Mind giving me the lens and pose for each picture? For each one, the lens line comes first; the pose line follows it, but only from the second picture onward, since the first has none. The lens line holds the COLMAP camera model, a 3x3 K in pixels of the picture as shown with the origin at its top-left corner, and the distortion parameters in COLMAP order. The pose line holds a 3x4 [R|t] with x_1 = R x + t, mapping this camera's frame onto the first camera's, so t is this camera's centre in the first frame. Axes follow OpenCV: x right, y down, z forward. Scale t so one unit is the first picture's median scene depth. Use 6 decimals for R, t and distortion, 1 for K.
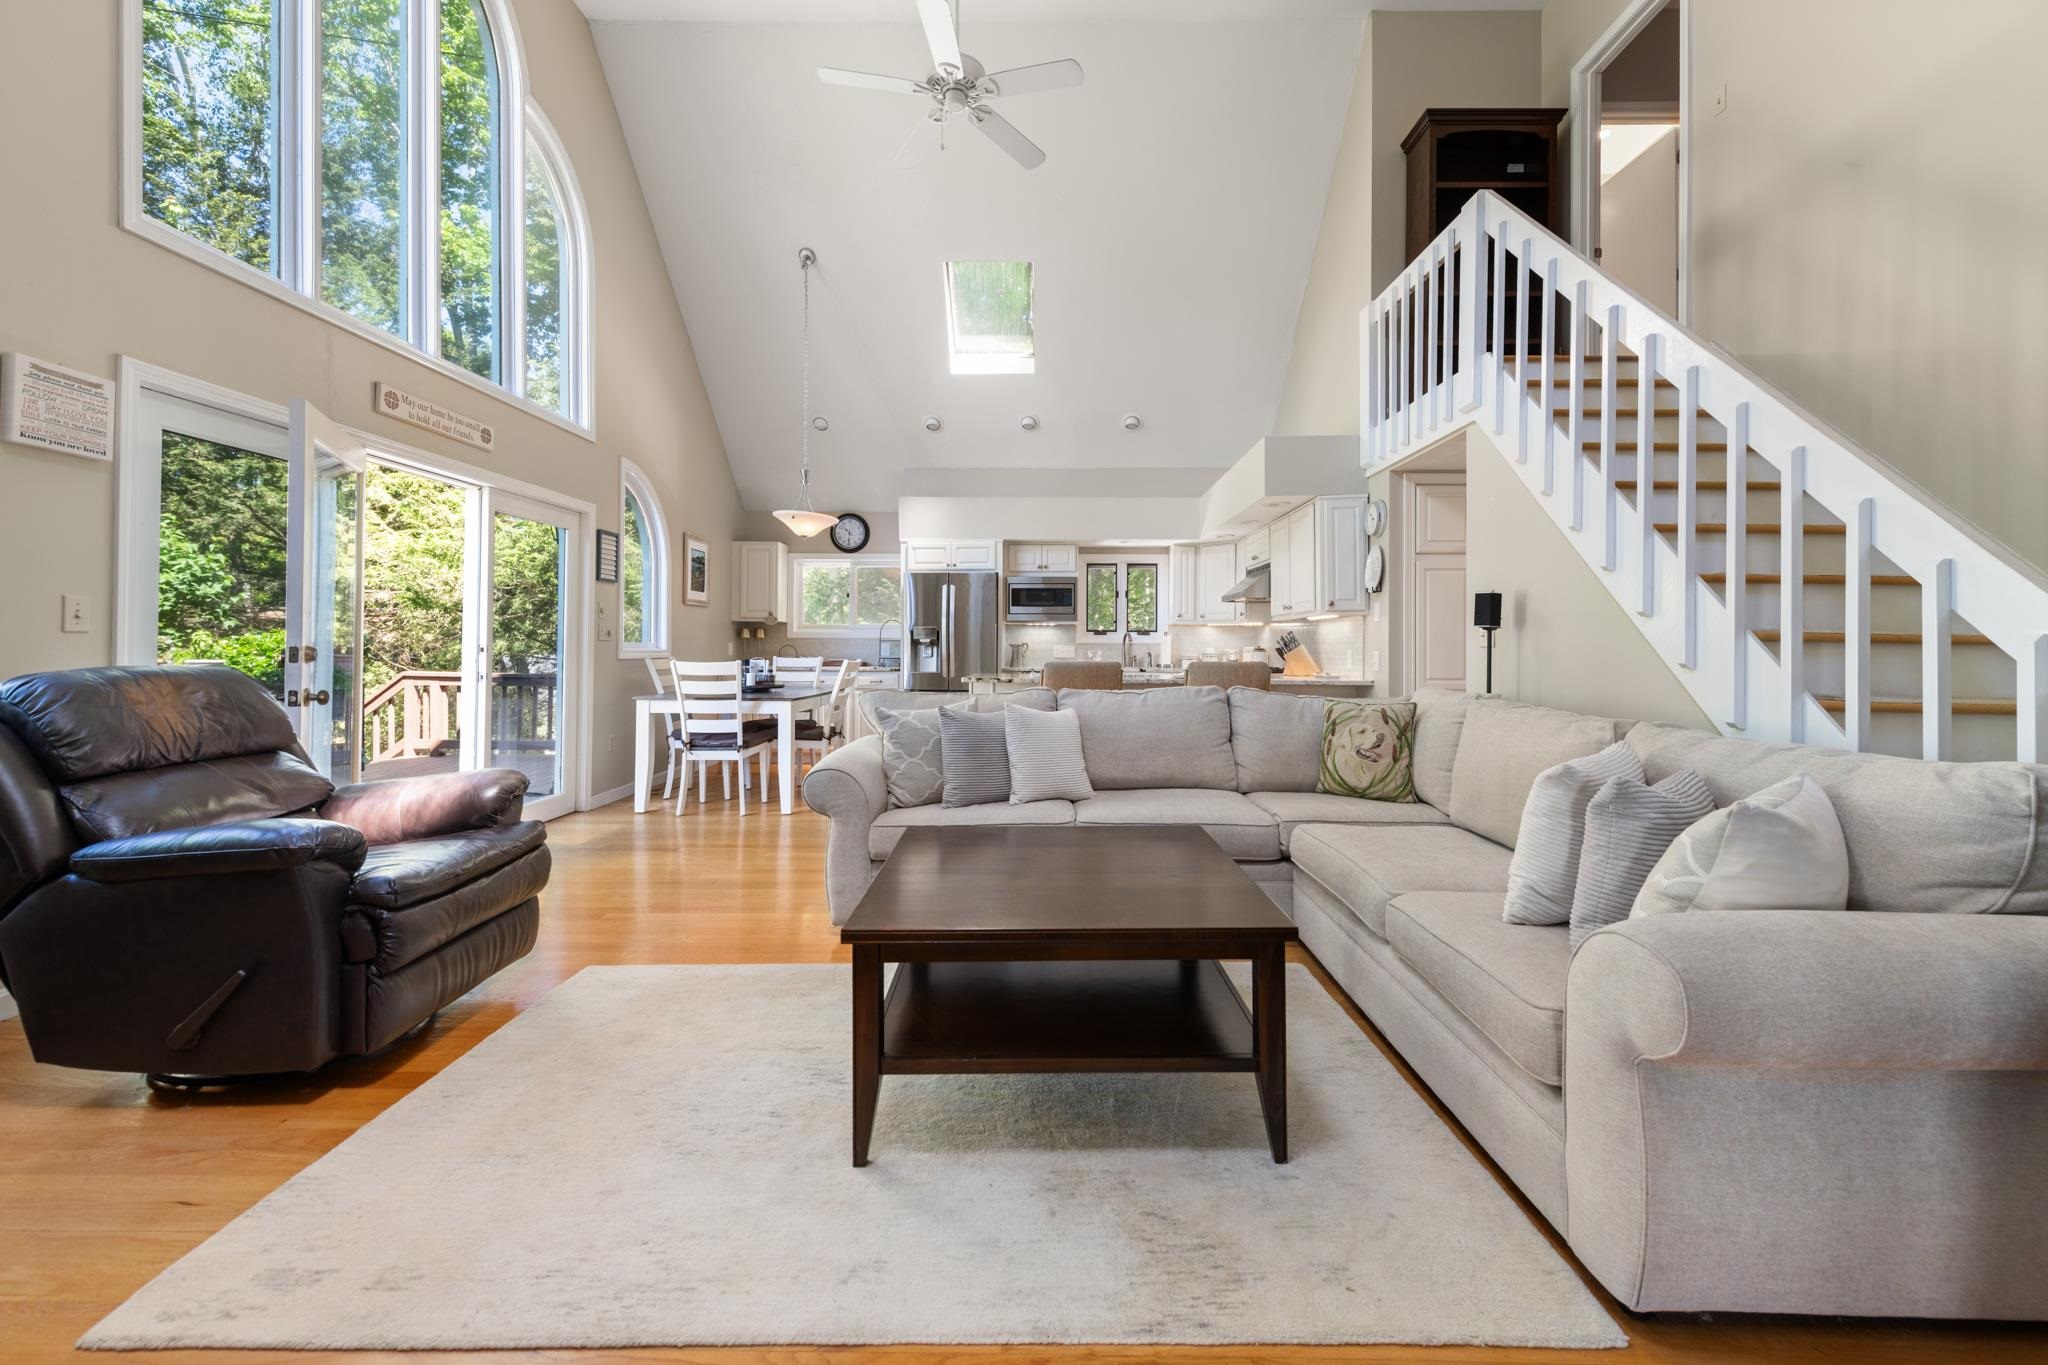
lens RADIAL K [[802.5, 0, 1038.1], [0, 802.5, 644.0], [0, 0, 1]] dist [0.008966, -0.002152]
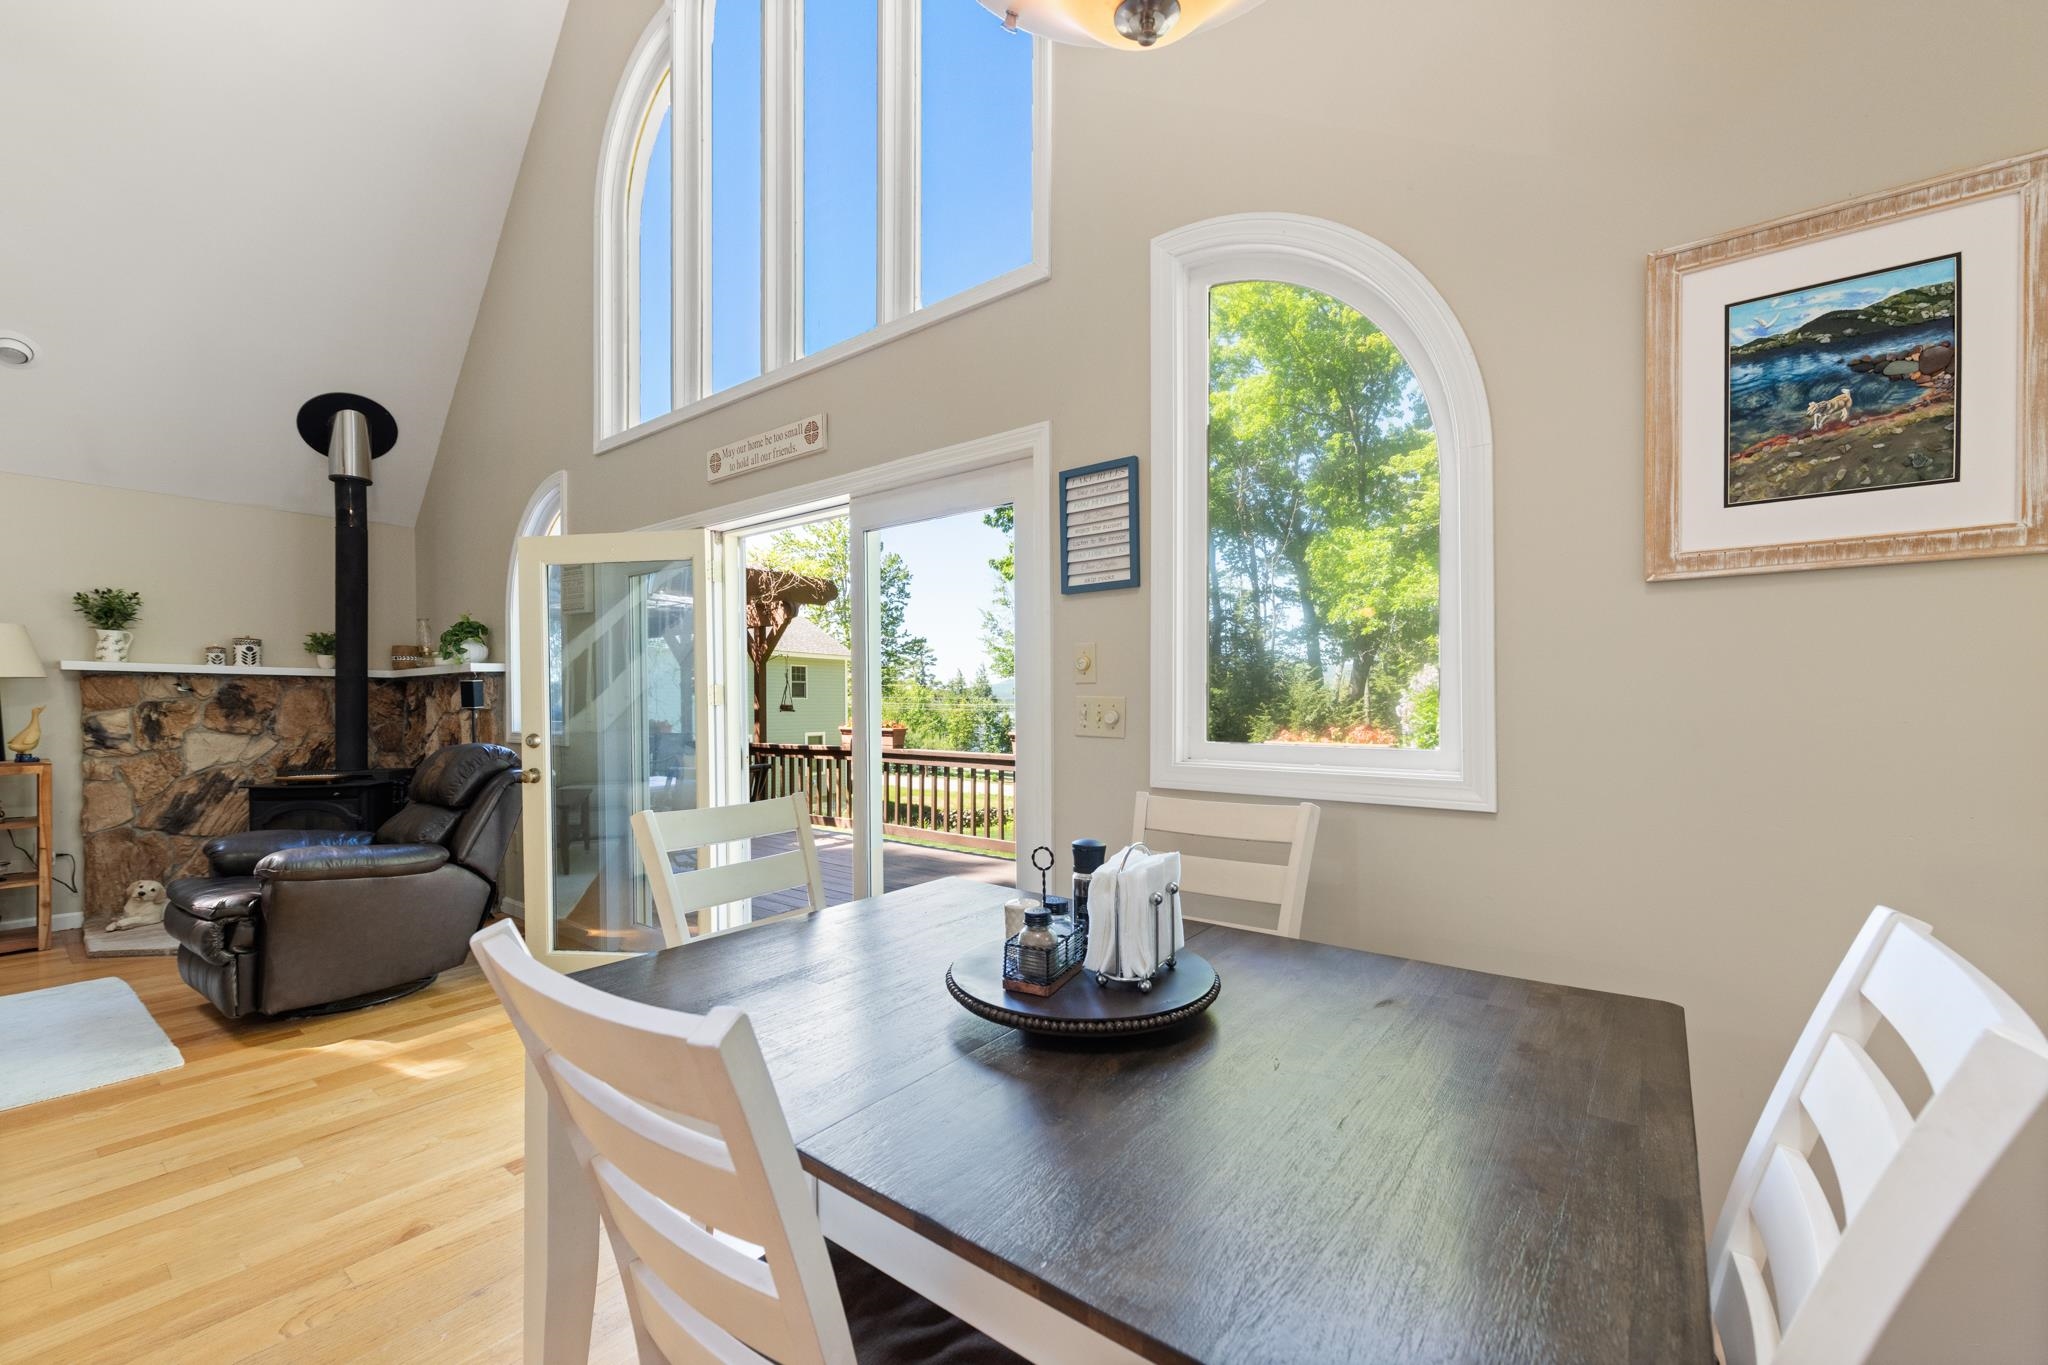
lens RADIAL K [[802.5, 0, 1034.9], [0, 802.5, 704.1], [0, 0, 1]] dist [0.008966, -0.002152]
pose [[-0.595589, -0.004394, -0.803277, -0.206202], [0.000809, 0.999981, -0.006070, -0.018530], [0.803289, -0.004265, -0.595575, 1.289286]]
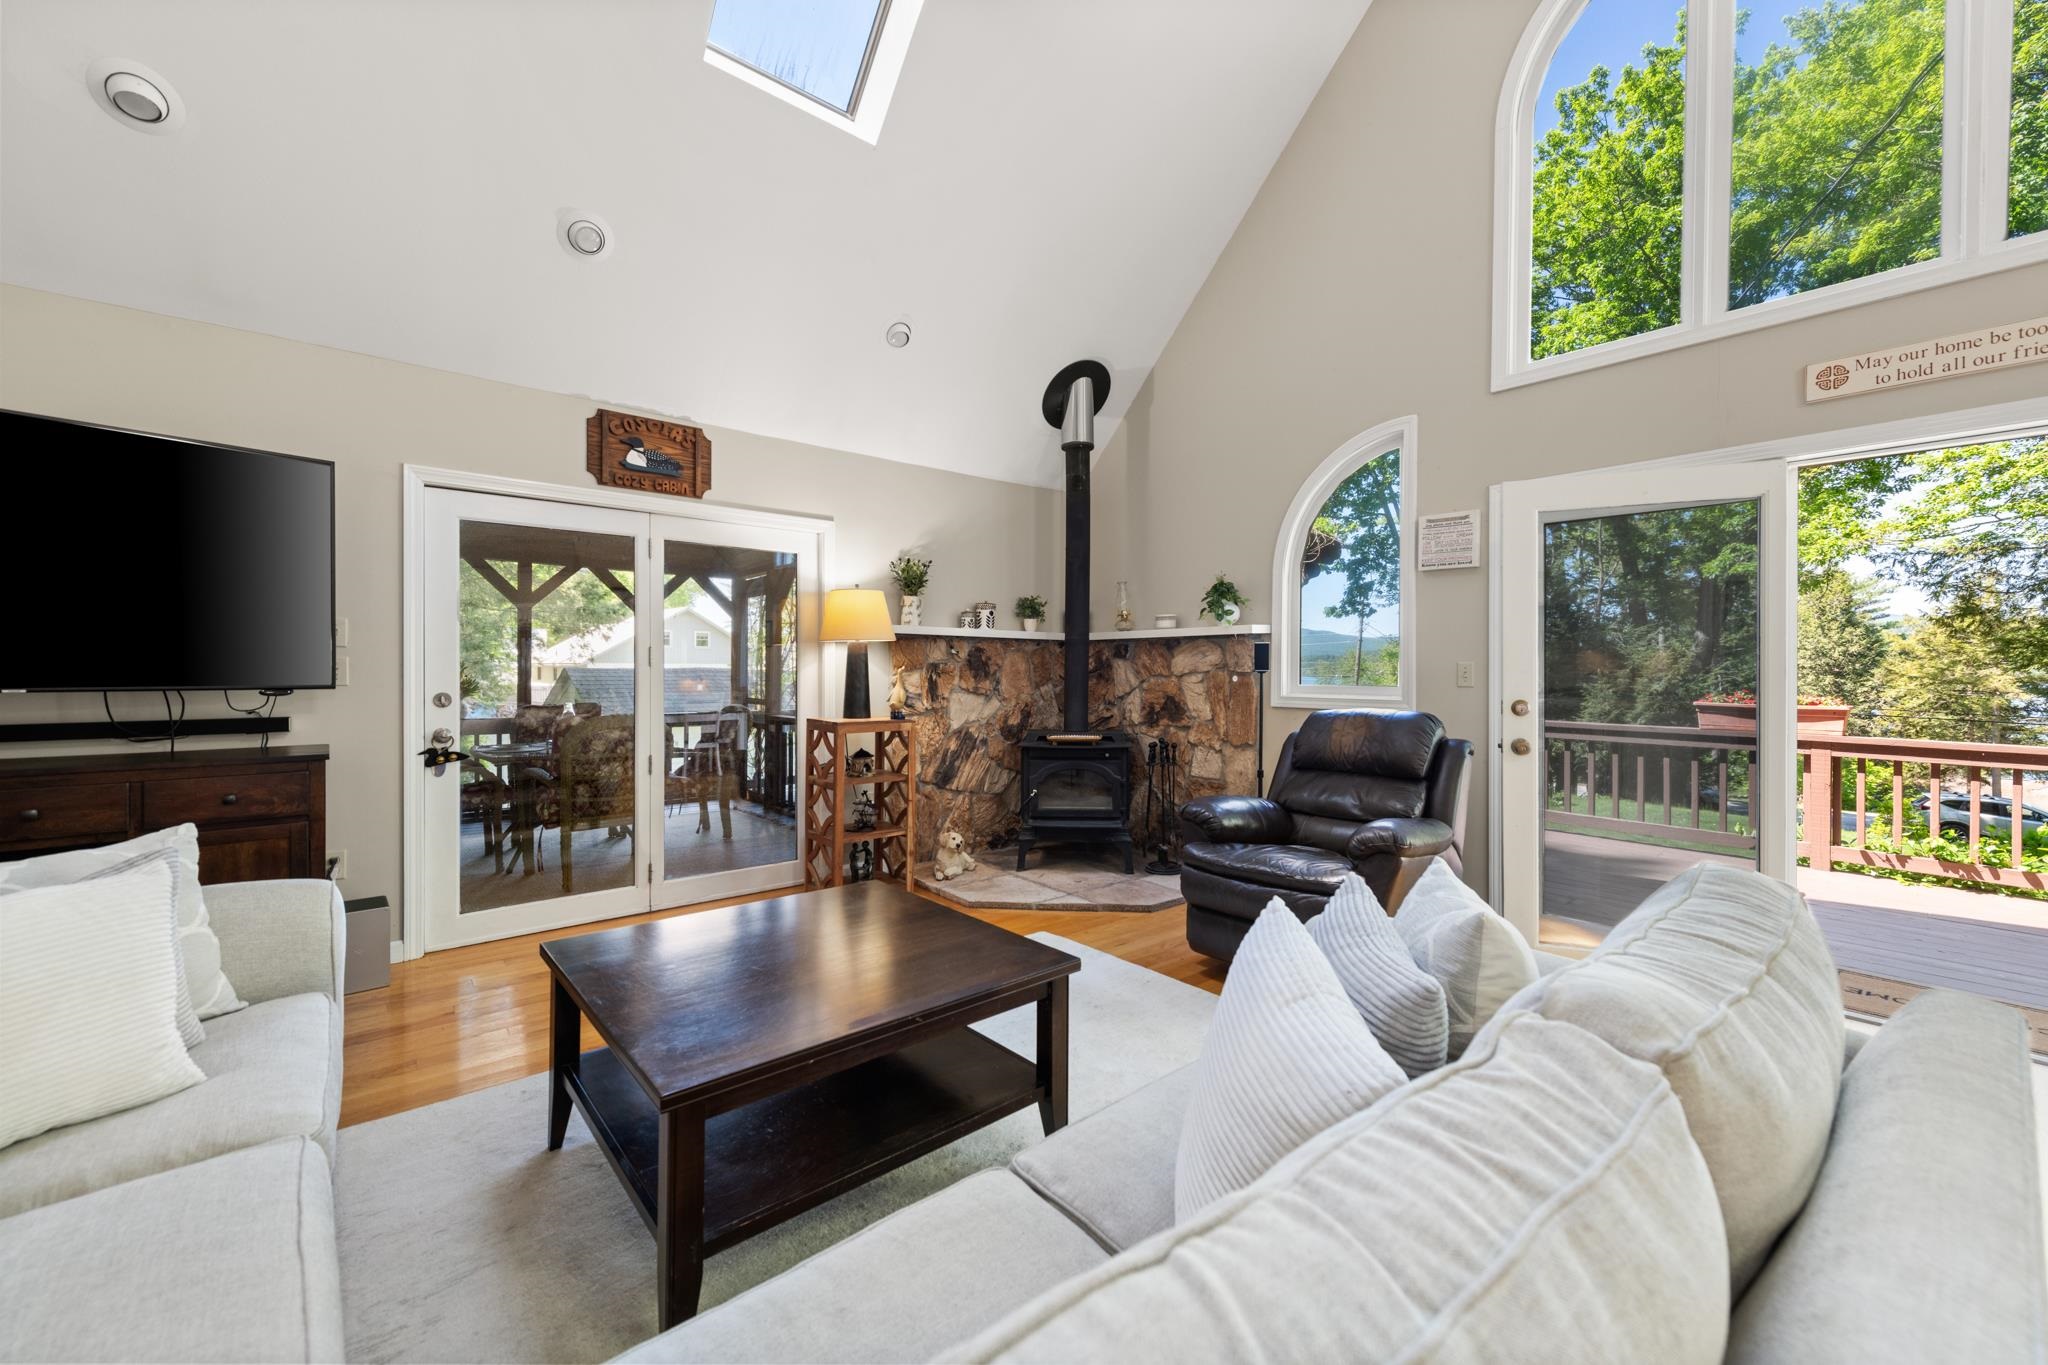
lens RADIAL K [[802.5, 0, 1028.7], [0, 802.5, 674.8], [0, 0, 1]] dist [0.008966, -0.002152]
pose [[-0.759789, -0.006109, -0.650141, 0.178711], [-0.007519, 0.999972, -0.000609, -0.013872], [0.650127, 0.004426, -0.759813, 0.768092]]
